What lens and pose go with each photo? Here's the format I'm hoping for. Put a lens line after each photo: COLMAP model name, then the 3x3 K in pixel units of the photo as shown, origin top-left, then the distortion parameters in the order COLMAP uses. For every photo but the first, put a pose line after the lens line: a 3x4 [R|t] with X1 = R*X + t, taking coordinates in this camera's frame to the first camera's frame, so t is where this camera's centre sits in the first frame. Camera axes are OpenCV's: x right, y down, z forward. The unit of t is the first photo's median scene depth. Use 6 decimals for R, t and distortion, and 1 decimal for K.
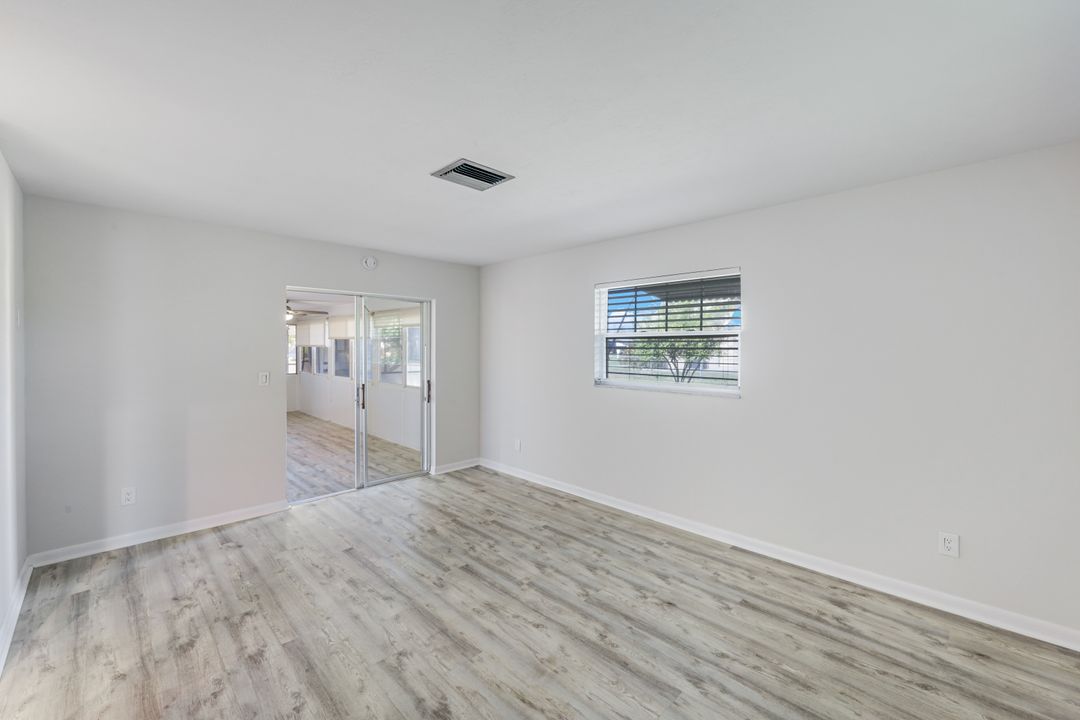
lens RADIAL K [[439.2, 0, 536.9], [0, 439.2, 352.3], [0, 0, 1]] dist [0.000046, 0.000005]
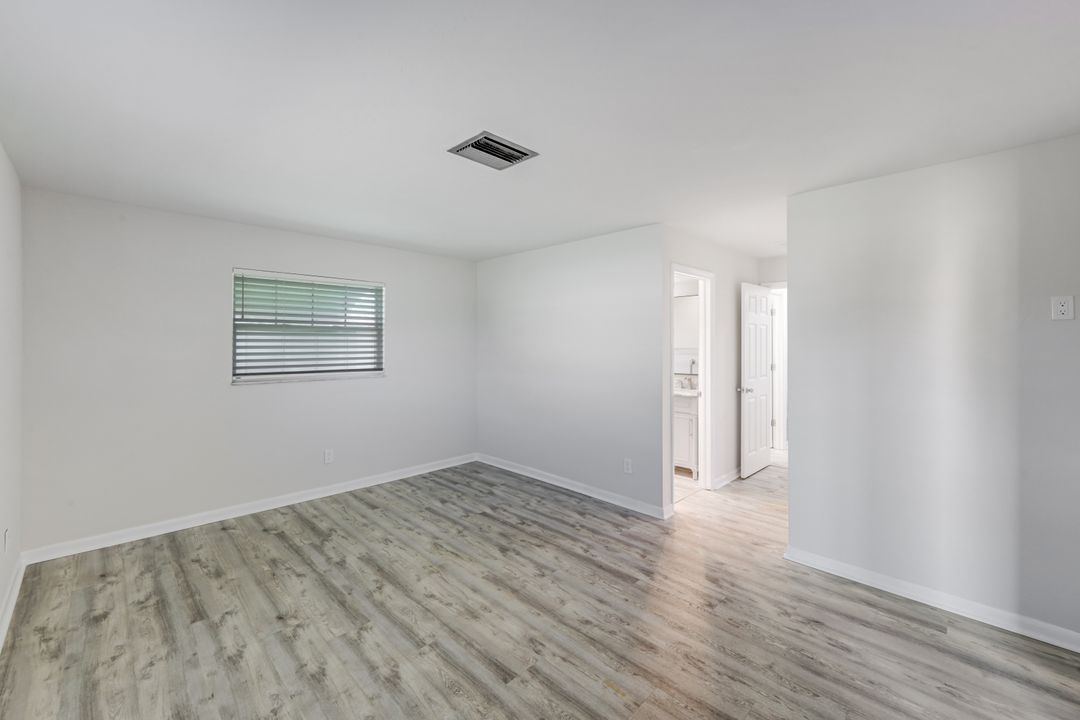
lens RADIAL K [[439.2, 0, 536.9], [0, 439.2, 352.3], [0, 0, 1]] dist [0.000046, 0.000005]
pose [[-0.999965, -0.004995, -0.006660, -0.237294], [-0.005225, 0.999376, 0.034928, -0.029334], [0.006481, 0.034962, -0.999368, 1.952739]]
